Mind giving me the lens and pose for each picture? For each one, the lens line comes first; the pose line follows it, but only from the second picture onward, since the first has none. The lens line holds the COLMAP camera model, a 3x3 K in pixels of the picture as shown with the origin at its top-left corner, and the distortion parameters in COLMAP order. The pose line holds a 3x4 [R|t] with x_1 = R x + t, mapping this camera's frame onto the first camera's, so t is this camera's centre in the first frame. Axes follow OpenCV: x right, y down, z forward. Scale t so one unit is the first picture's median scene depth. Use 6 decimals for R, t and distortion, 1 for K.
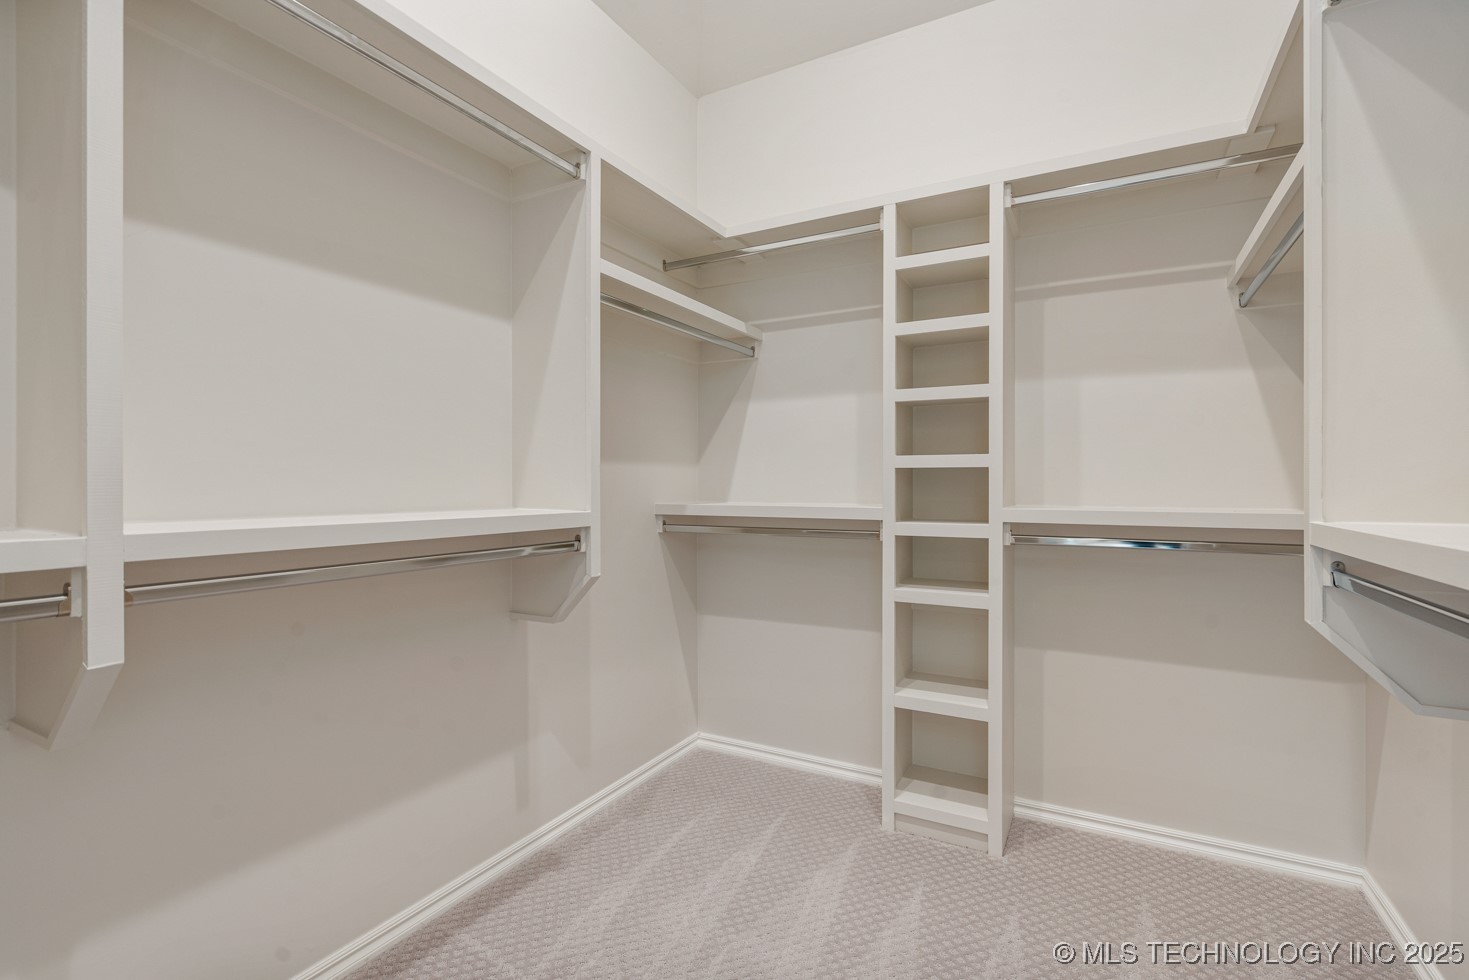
lens RADIAL K [[681.3, 0, 735.2], [0, 681.3, 492.7], [0, 0, 1]] dist [0.000734, 0.002030]
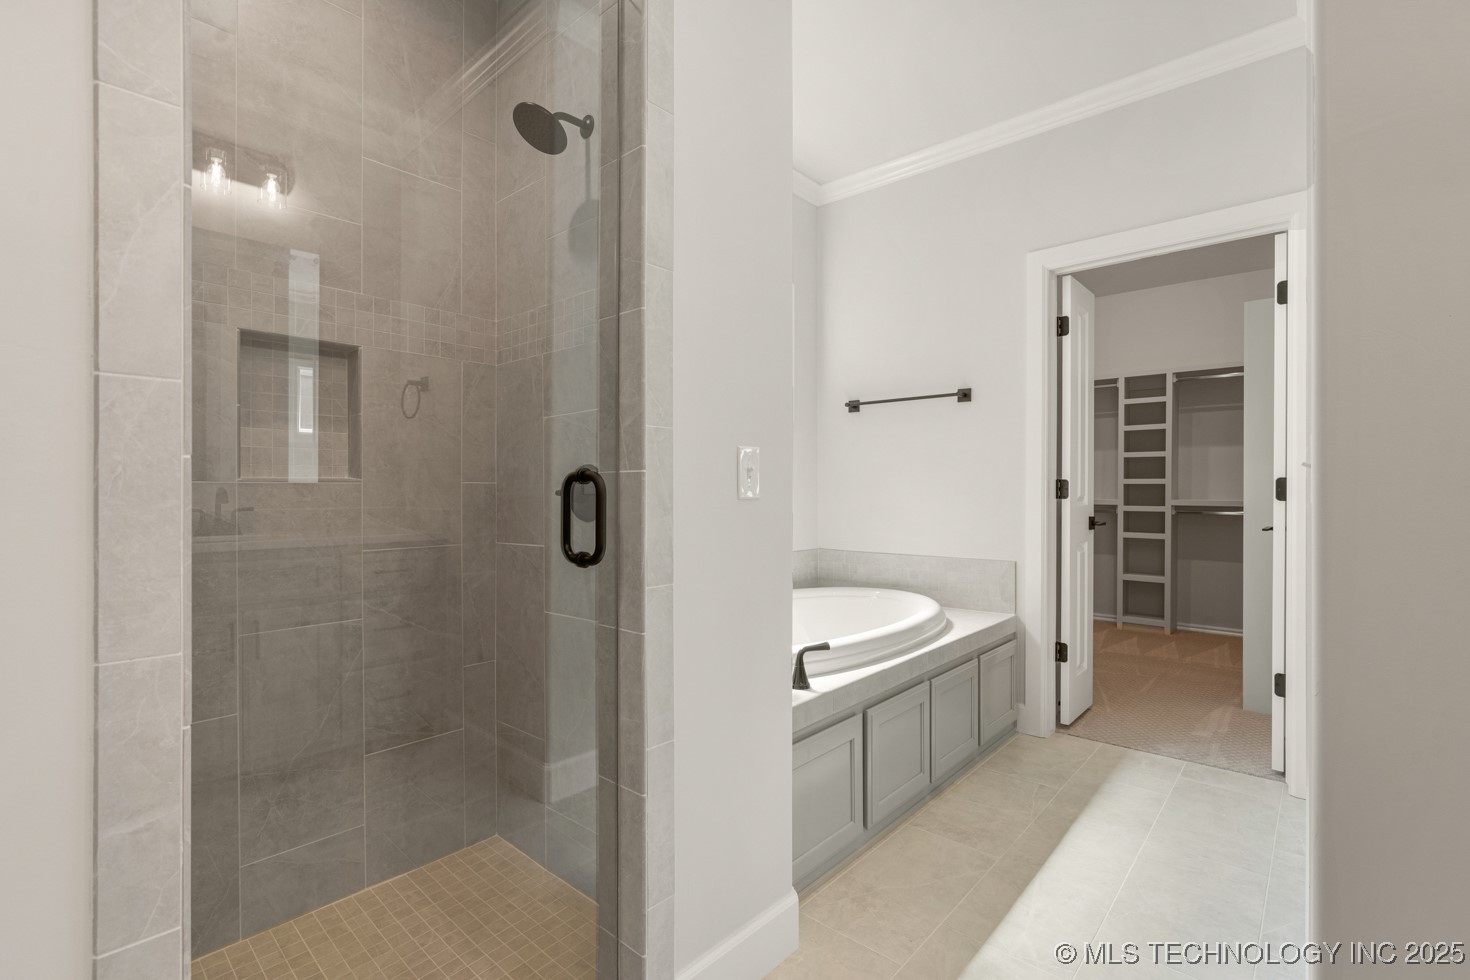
lens RADIAL K [[681.7, 0, 728.8], [0, 681.7, 486.2], [0, 0, 1]] dist [0.000734, 0.002030]
pose [[0.976361, 0.003815, -0.216112, -0.649244], [-0.002595, 0.999979, 0.005929, -0.040833], [0.216131, -0.005228, 0.976350, -1.783540]]
